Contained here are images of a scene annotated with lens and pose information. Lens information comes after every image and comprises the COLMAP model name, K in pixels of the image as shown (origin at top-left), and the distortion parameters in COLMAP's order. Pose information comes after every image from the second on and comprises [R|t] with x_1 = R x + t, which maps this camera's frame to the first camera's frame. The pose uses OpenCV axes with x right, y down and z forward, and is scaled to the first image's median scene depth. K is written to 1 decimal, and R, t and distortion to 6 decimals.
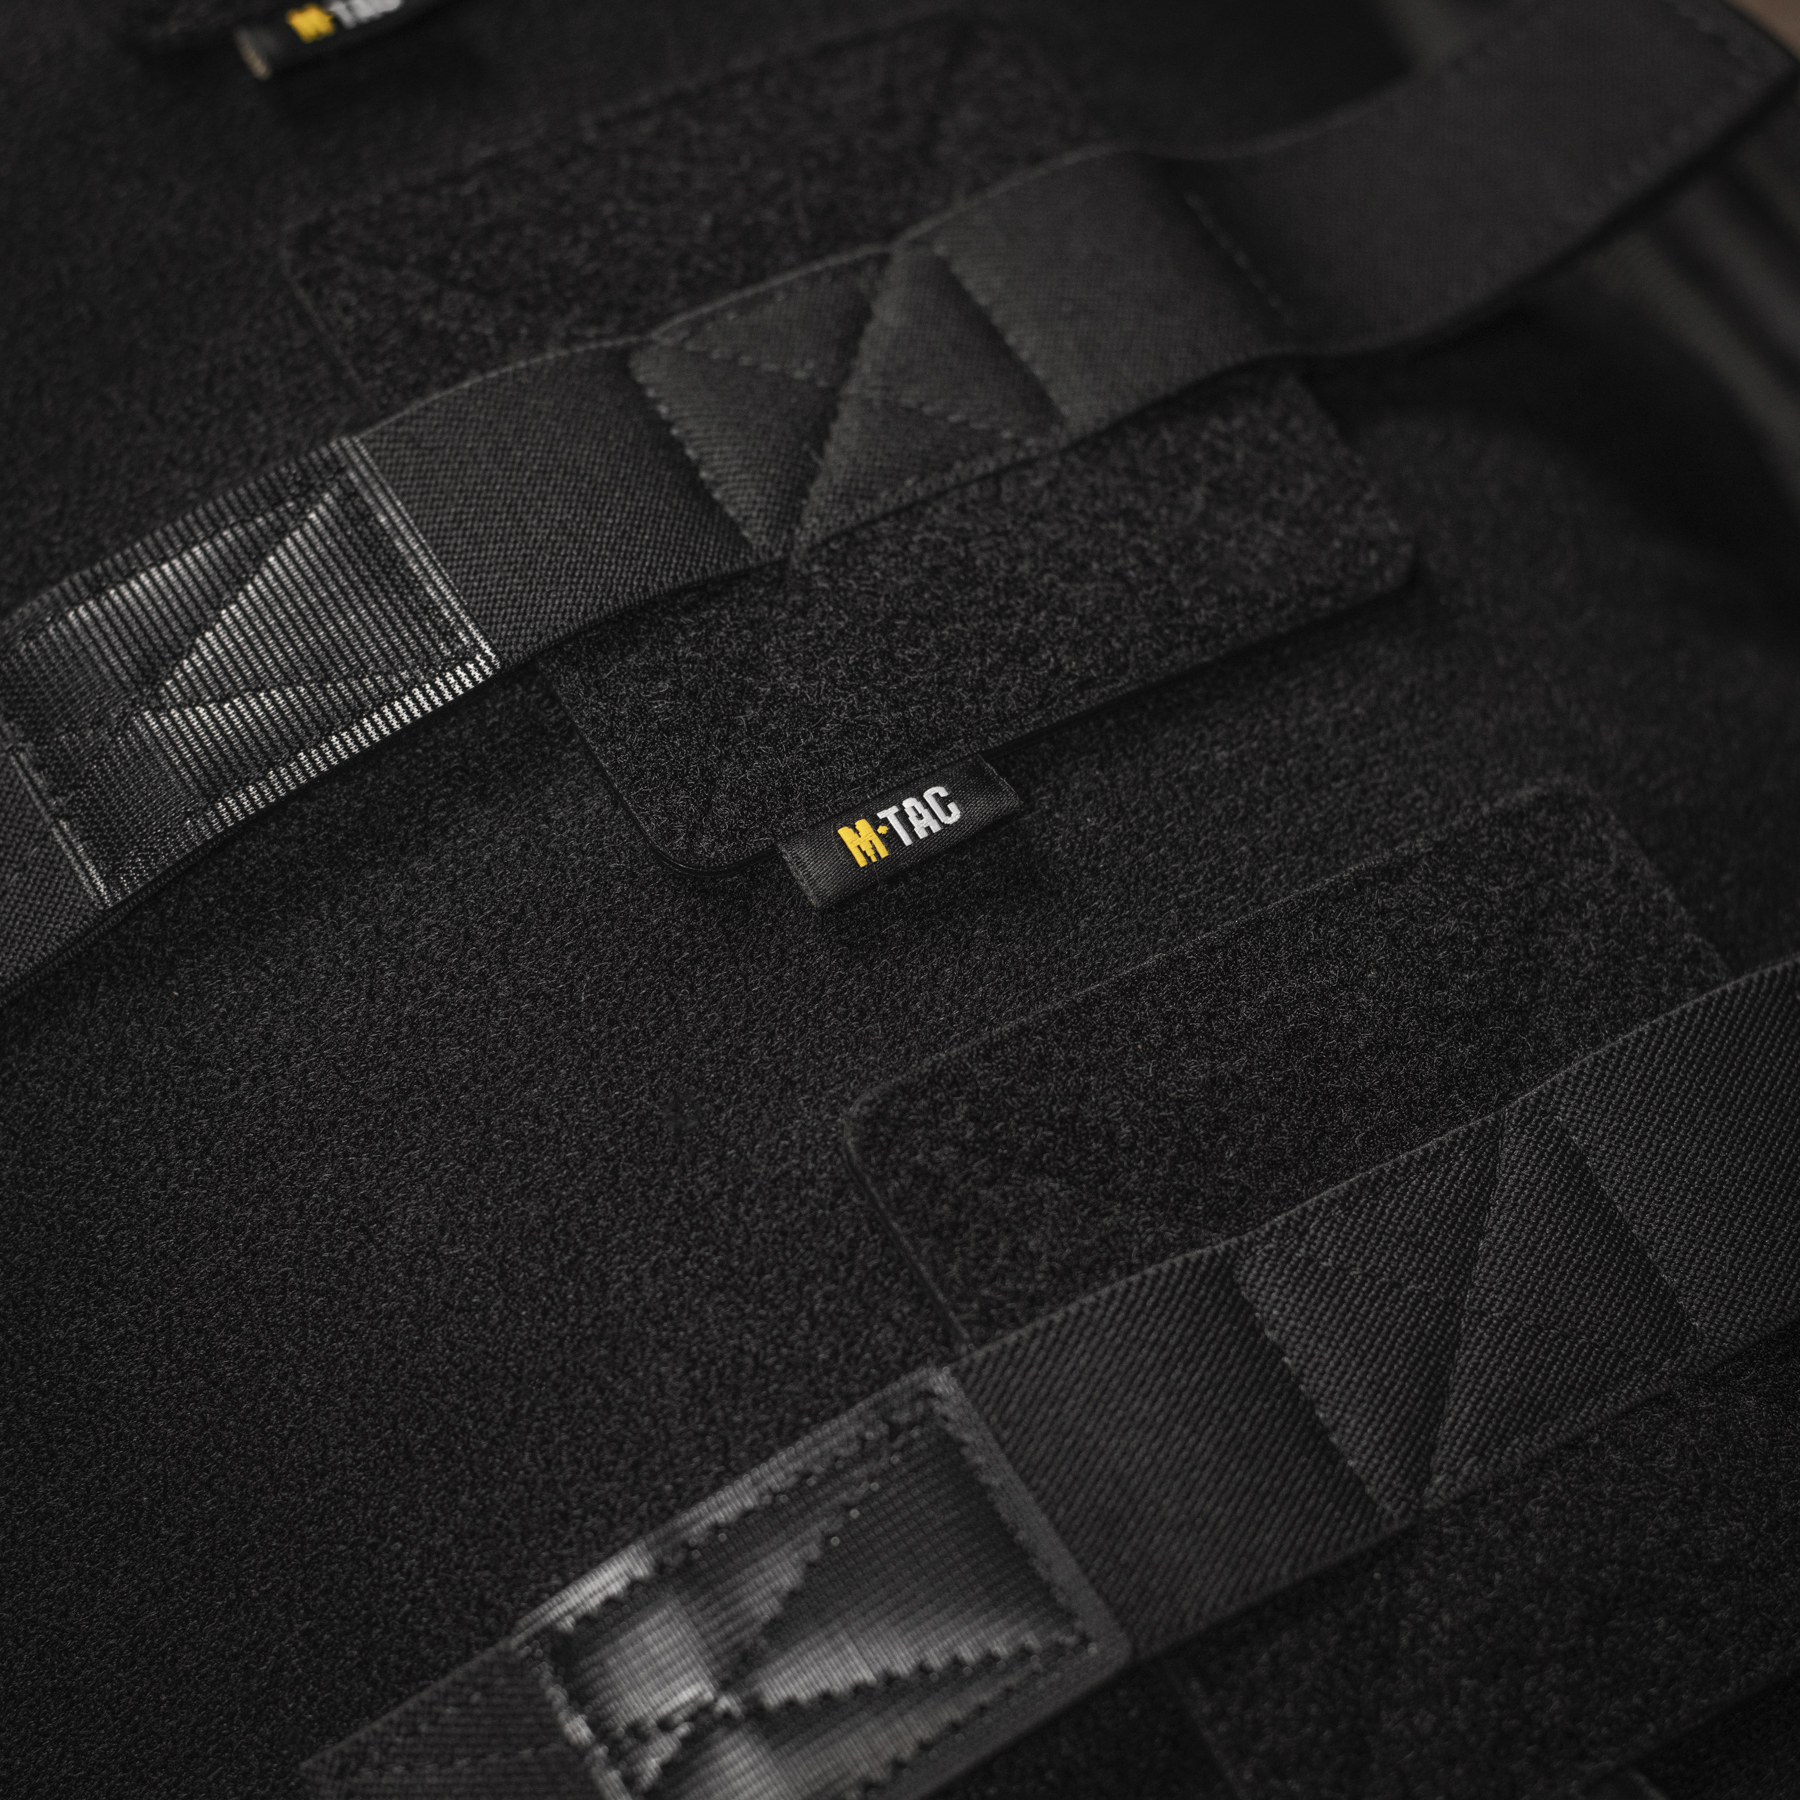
lens RADIAL K [[5113.5, 0, 912.8], [0, 5113.5, 914.4], [0, 0, 1]] dist [-0.208006, 0.000000]
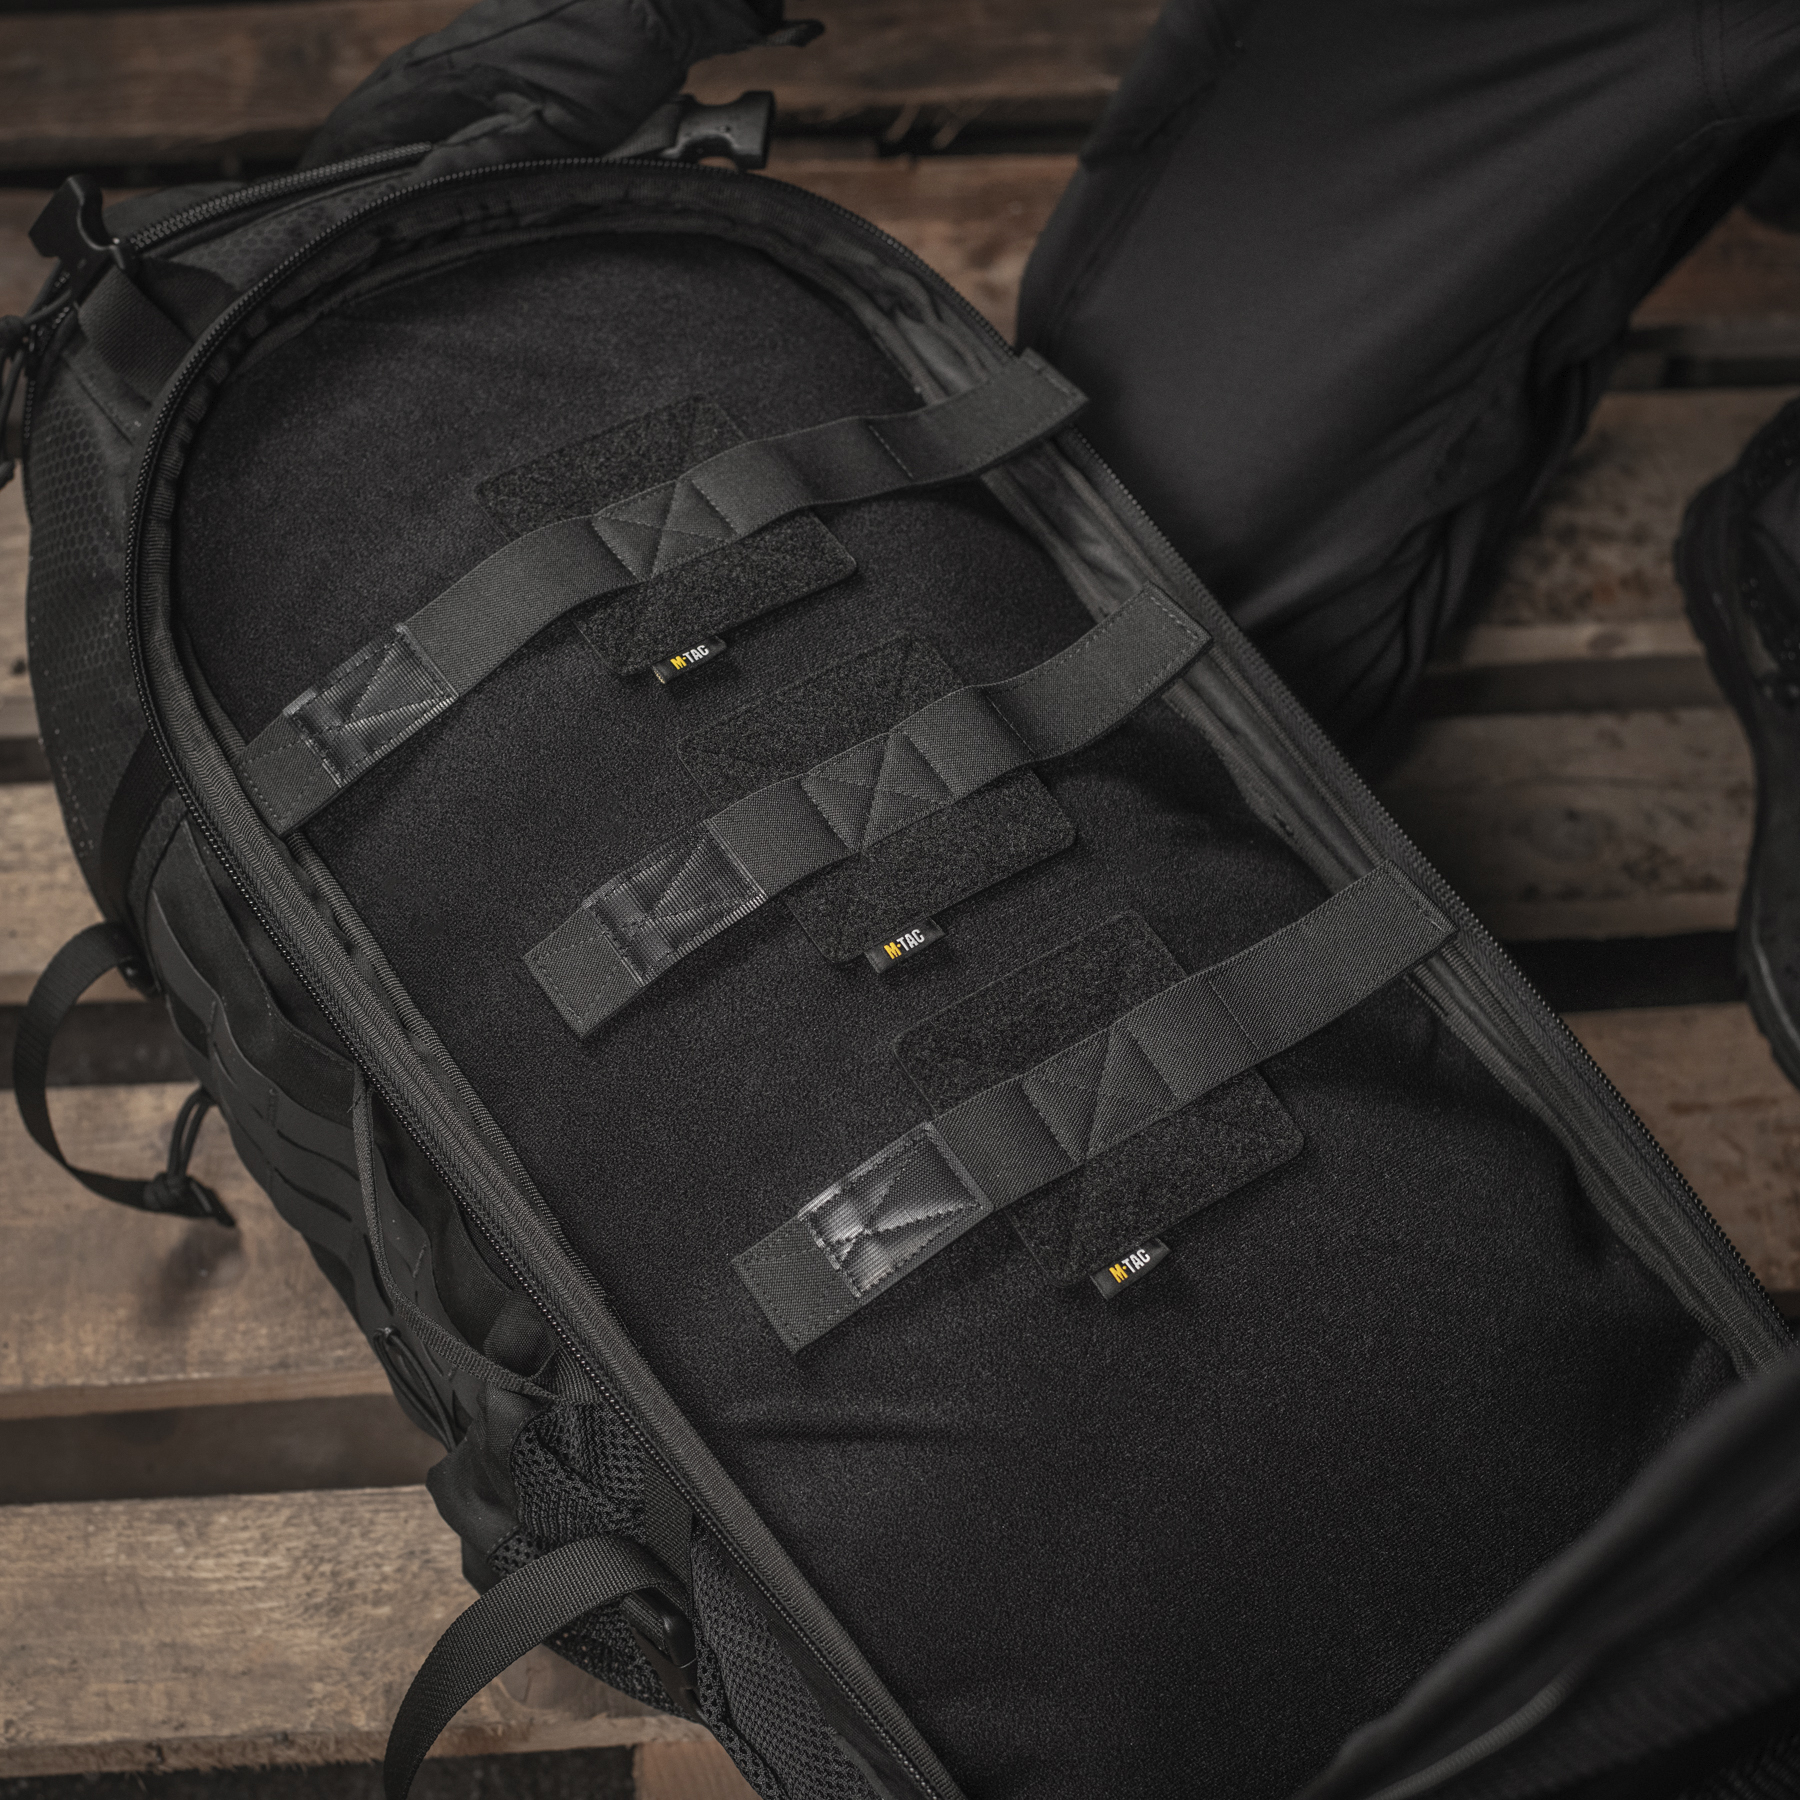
lens RADIAL K [[6319.7, 0, 884.3], [0, 6319.7, 896.0], [0, 0, 1]] dist [-0.144917, 0.000000]
pose [[0.998364, -0.057053, 0.003686, -0.026543], [0.056817, 0.997274, 0.047069, -0.220660], [-0.006361, -0.046782, 0.998885, -2.709078]]
